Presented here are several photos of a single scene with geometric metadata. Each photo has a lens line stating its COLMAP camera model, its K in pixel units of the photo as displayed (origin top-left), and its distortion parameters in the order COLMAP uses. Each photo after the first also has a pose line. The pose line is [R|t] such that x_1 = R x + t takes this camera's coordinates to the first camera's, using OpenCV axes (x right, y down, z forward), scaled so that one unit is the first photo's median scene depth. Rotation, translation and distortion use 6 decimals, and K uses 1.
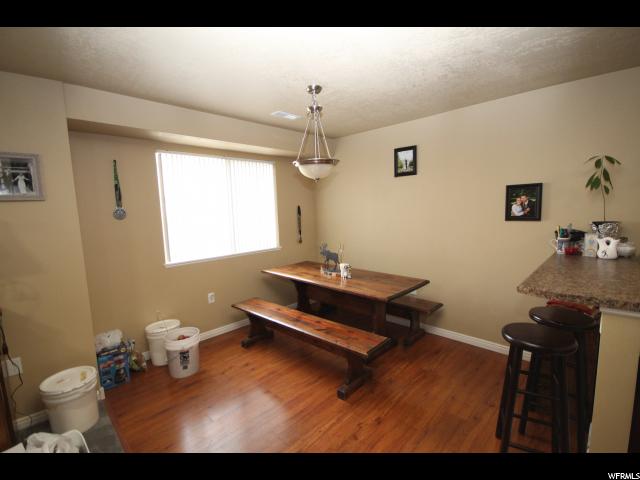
lens RADIAL K [[295.2, 0, 320.0], [0, 295.2, 240.0], [0, 0, 1]] dist [-0.002649, -0.001045]
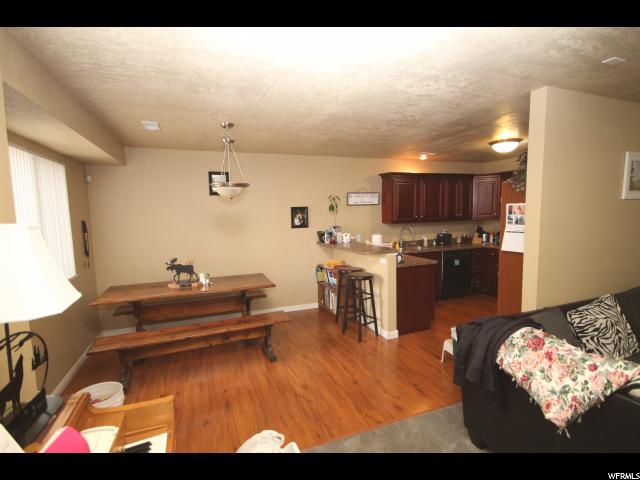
lens RADIAL K [[312.4, 0, 320.0], [0, 312.4, 240.0], [0, 0, 1]] dist [-0.002092, -0.000661]
pose [[0.411836, -0.063482, 0.909044, -0.893234], [0.108446, 0.993896, 0.020276, -0.018266], [-0.904782, 0.090232, 0.416206, 0.134121]]
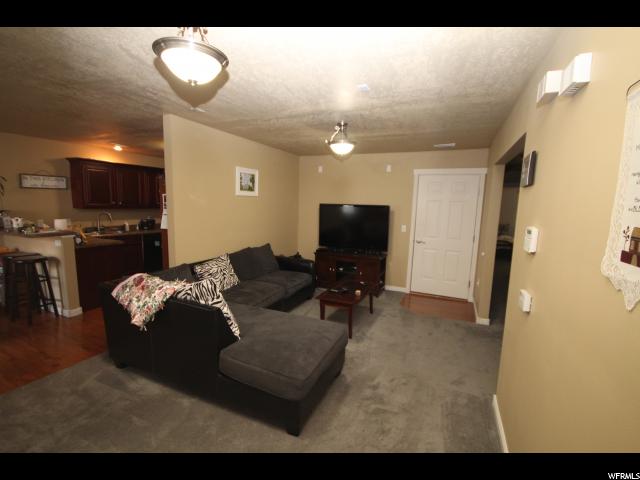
lens RADIAL K [[295.2, 0, 320.0], [0, 295.2, 240.0], [0, 0, 1]] dist [-0.002649, -0.001045]
pose [[-0.345312, -0.097418, 0.933418, -1.196813], [0.085088, 0.987252, 0.134514, 0.036106], [-0.934623, 0.125872, -0.332621, -0.203232]]
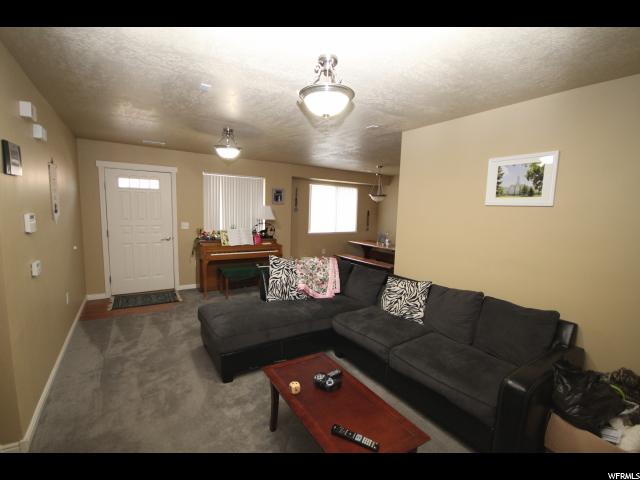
lens RADIAL K [[295.2, 0, 320.0], [0, 295.2, 240.0], [0, 0, 1]] dist [-0.002649, -0.001045]
pose [[0.972881, 0.091089, -0.212615, 0.066498], [-0.089639, 0.995838, 0.016473, 0.105544], [0.213231, 0.003032, 0.976997, -1.372507]]
